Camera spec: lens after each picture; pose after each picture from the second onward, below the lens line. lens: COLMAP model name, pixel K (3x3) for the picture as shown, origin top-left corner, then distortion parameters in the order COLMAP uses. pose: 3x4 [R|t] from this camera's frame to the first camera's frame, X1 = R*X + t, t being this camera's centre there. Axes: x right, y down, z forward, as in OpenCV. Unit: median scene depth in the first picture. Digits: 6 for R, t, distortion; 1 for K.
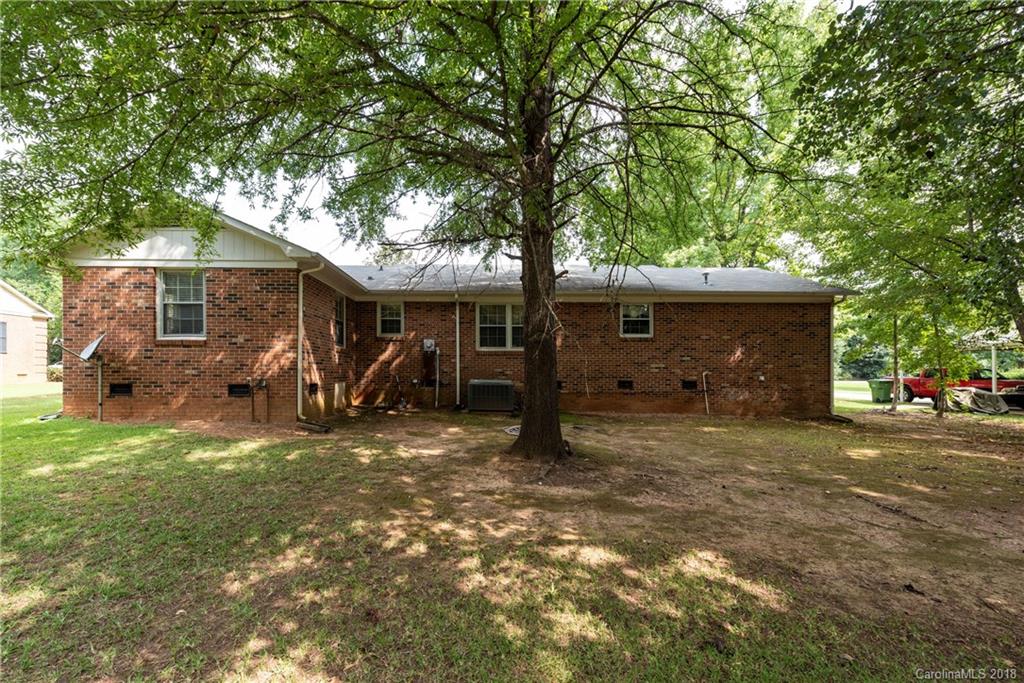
lens RADIAL K [[400.7, 0, 512.4], [0, 400.7, 350.6], [0, 0, 1]] dist [0.010246, -0.003475]
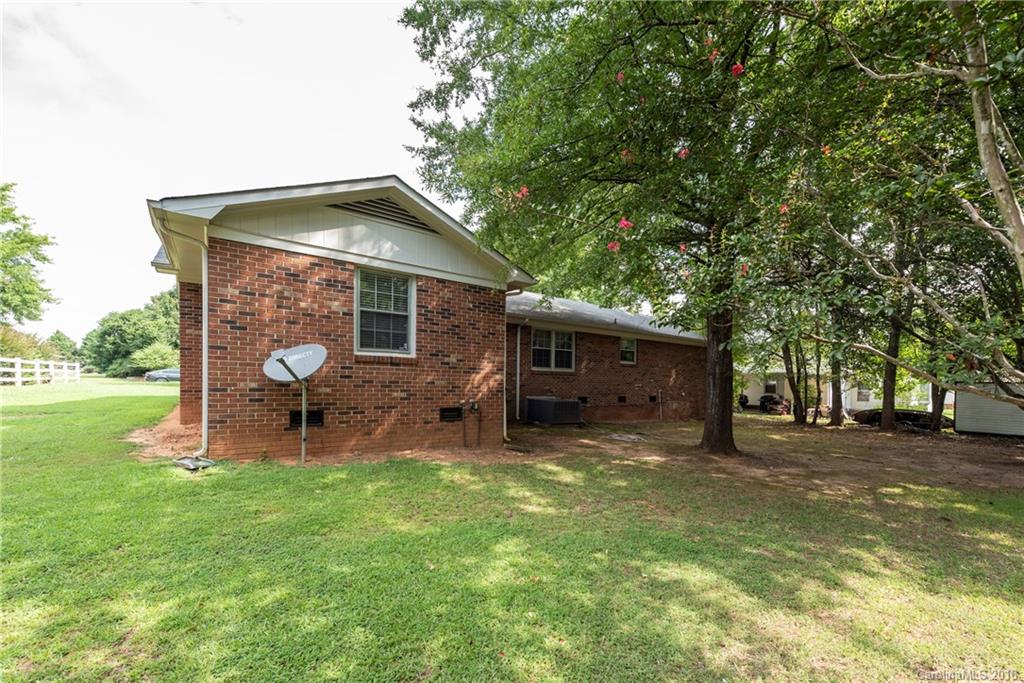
lens RADIAL K [[400.7, 0, 518.1], [0, 400.7, 363.5], [0, 0, 1]] dist [0.010246, -0.003475]
pose [[0.820638, 0.039789, 0.570062, -1.070876], [-0.050719, 0.998708, 0.003305, -0.028126], [-0.569193, -0.031625, 0.821595, 0.158894]]
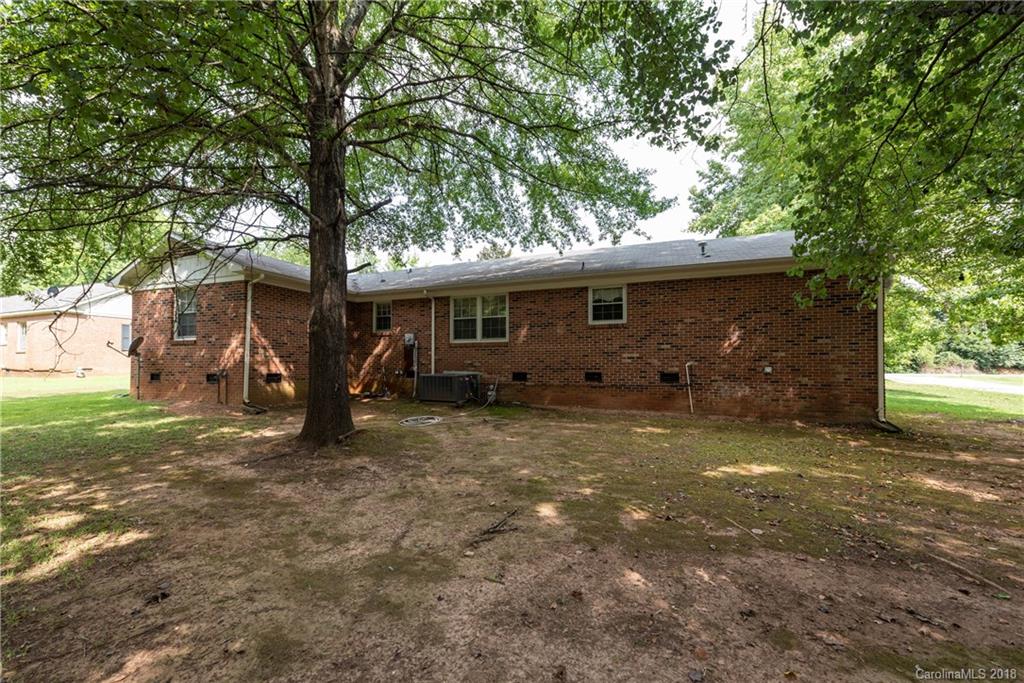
lens RADIAL K [[400.7, 0, 511.1], [0, 400.7, 338.3], [0, 0, 1]] dist [0.010246, -0.003475]
pose [[0.934131, -0.028111, -0.355822, 0.609326], [0.023347, 0.999571, -0.017675, 0.014123], [0.356166, 0.008204, 0.934387, 0.128957]]
